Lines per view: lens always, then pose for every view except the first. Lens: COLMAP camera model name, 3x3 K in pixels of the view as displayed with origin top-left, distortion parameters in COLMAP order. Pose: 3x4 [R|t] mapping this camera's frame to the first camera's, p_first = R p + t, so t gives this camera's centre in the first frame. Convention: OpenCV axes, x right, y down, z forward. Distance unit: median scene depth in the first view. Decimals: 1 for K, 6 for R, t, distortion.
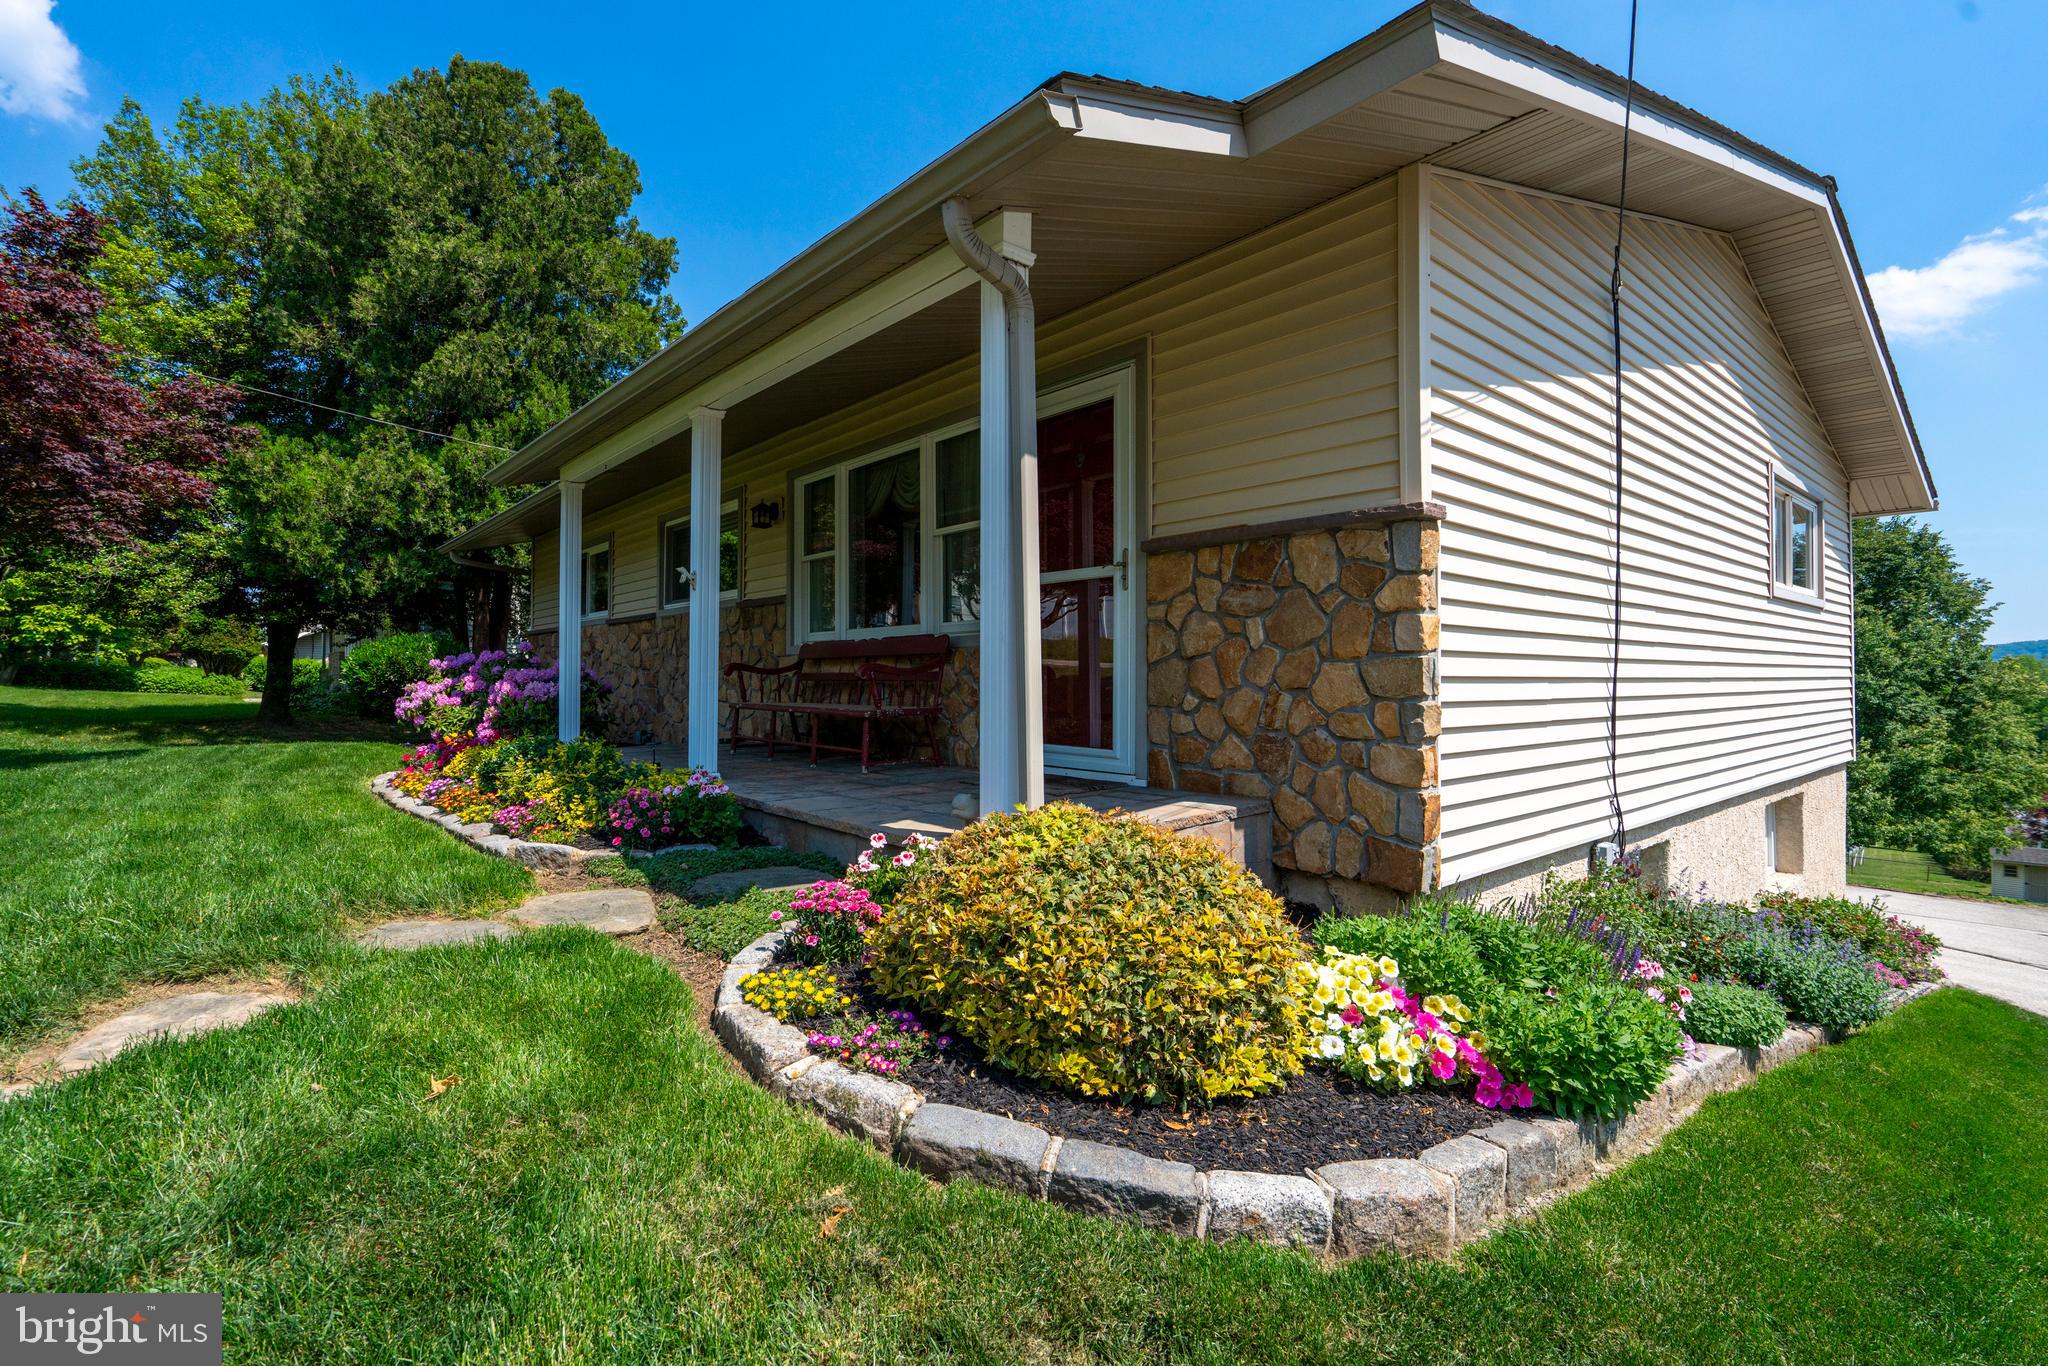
lens RADIAL K [[935.8, 0, 996.1], [0, 935.8, 674.1], [0, 0, 1]] dist [-0.005354, 0.003298]
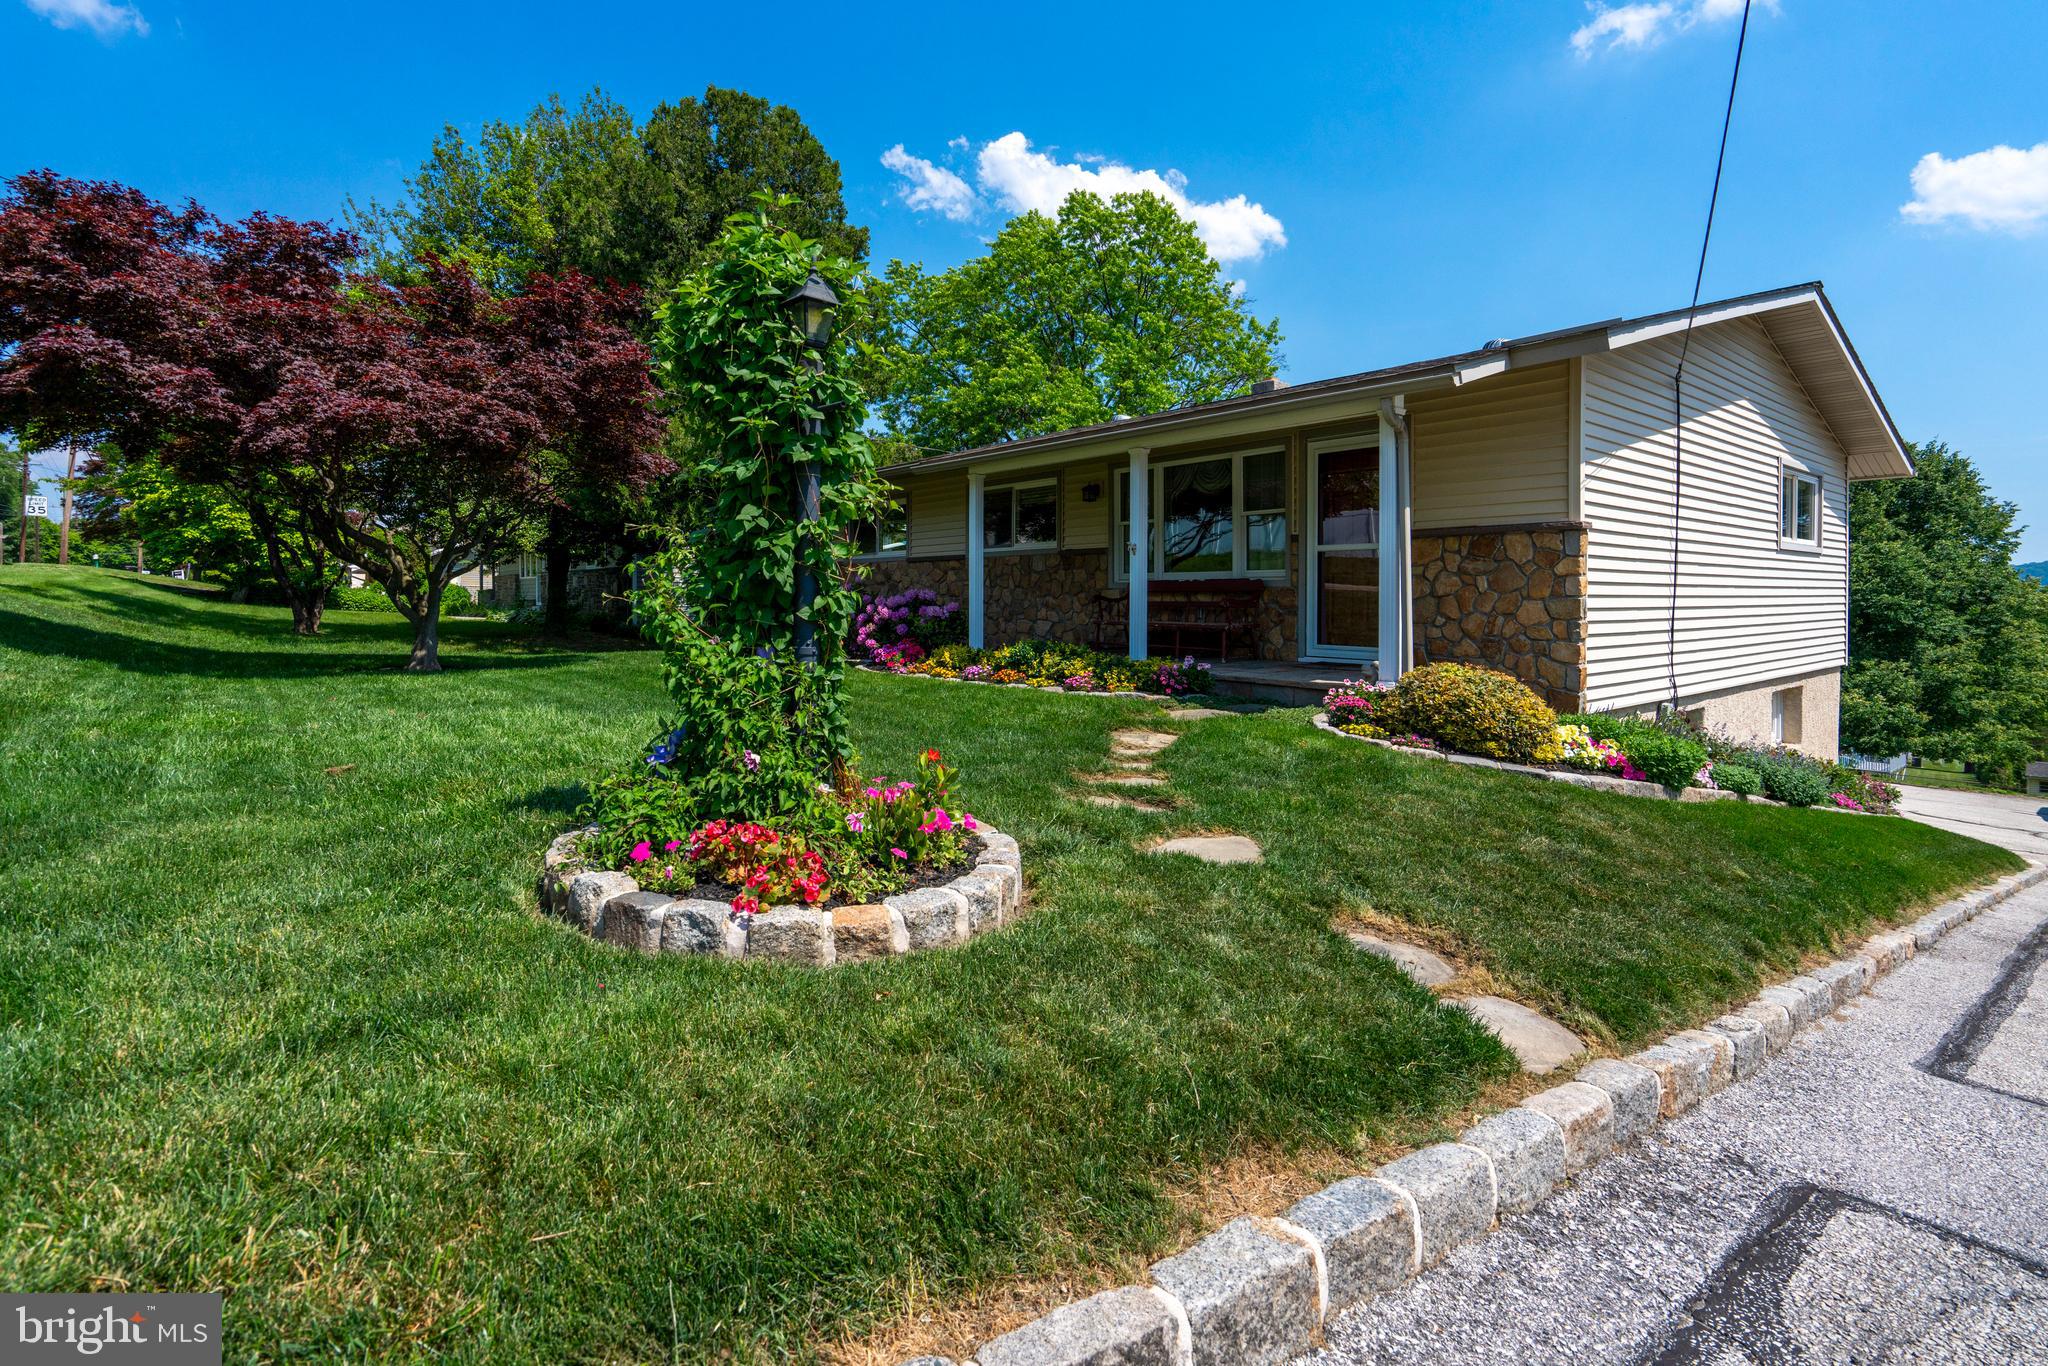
lens RADIAL K [[935.8, 0, 1019.6], [0, 935.8, 614.6], [0, 0, 1]] dist [-0.005354, 0.003298]
pose [[0.999901, 0.002278, -0.013886, -0.582111], [-0.001936, 0.999696, 0.024589, -0.025014], [0.013938, -0.024560, 0.999601, -0.827574]]
